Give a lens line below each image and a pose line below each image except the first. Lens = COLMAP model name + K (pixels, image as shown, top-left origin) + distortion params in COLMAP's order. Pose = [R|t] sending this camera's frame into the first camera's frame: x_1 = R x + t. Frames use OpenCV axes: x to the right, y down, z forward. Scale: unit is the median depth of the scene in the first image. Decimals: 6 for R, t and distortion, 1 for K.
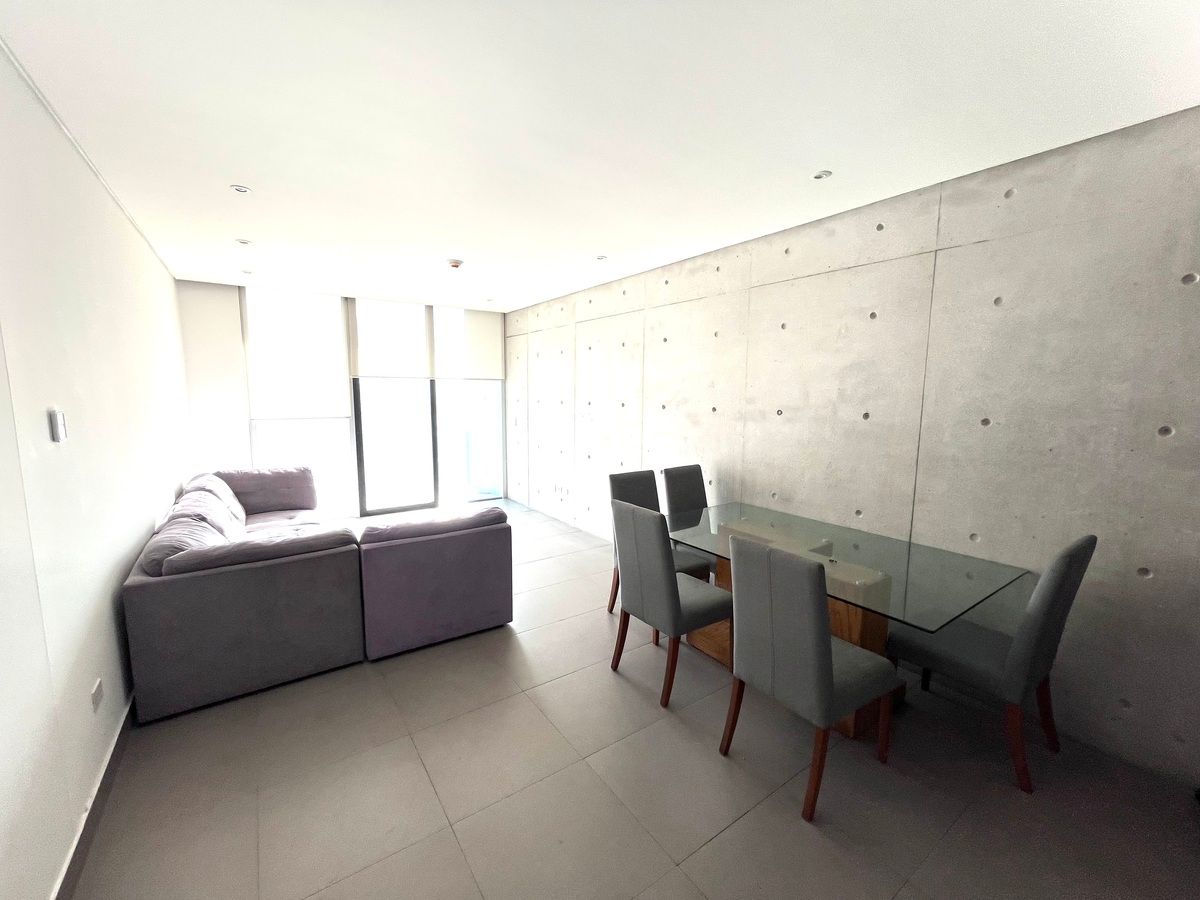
lens RADIAL K [[485.9, 0, 598.5], [0, 485.9, 452.4], [0, 0, 1]] dist [-0.006017, 0.000538]
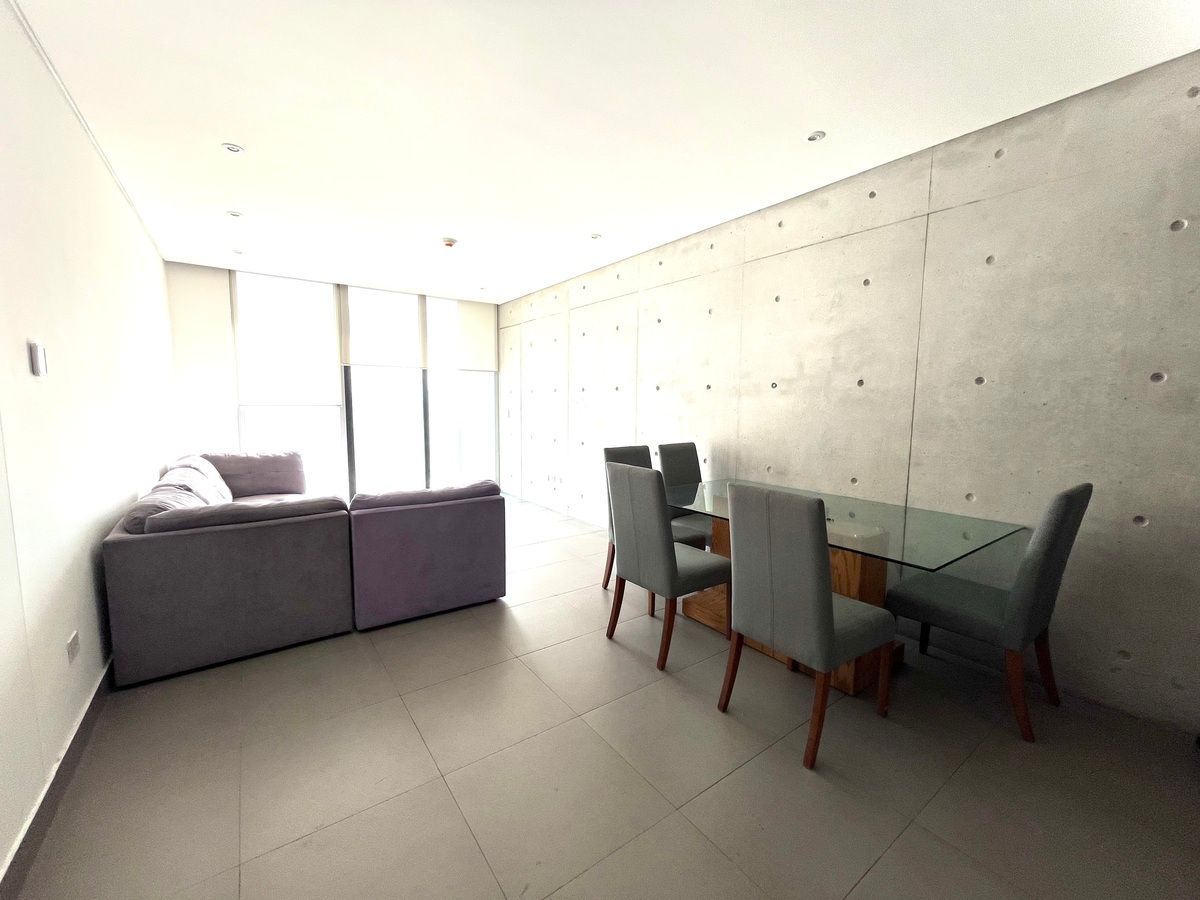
lens RADIAL K [[485.9, 0, 598.2], [0, 485.9, 453.1], [0, 0, 1]] dist [-0.006017, 0.000538]
pose [[0.999870, 0.001106, 0.016093, -0.006982], [-0.000768, 0.999780, -0.020940, 0.100236], [-0.016113, 0.020925, 0.999651, 0.011068]]
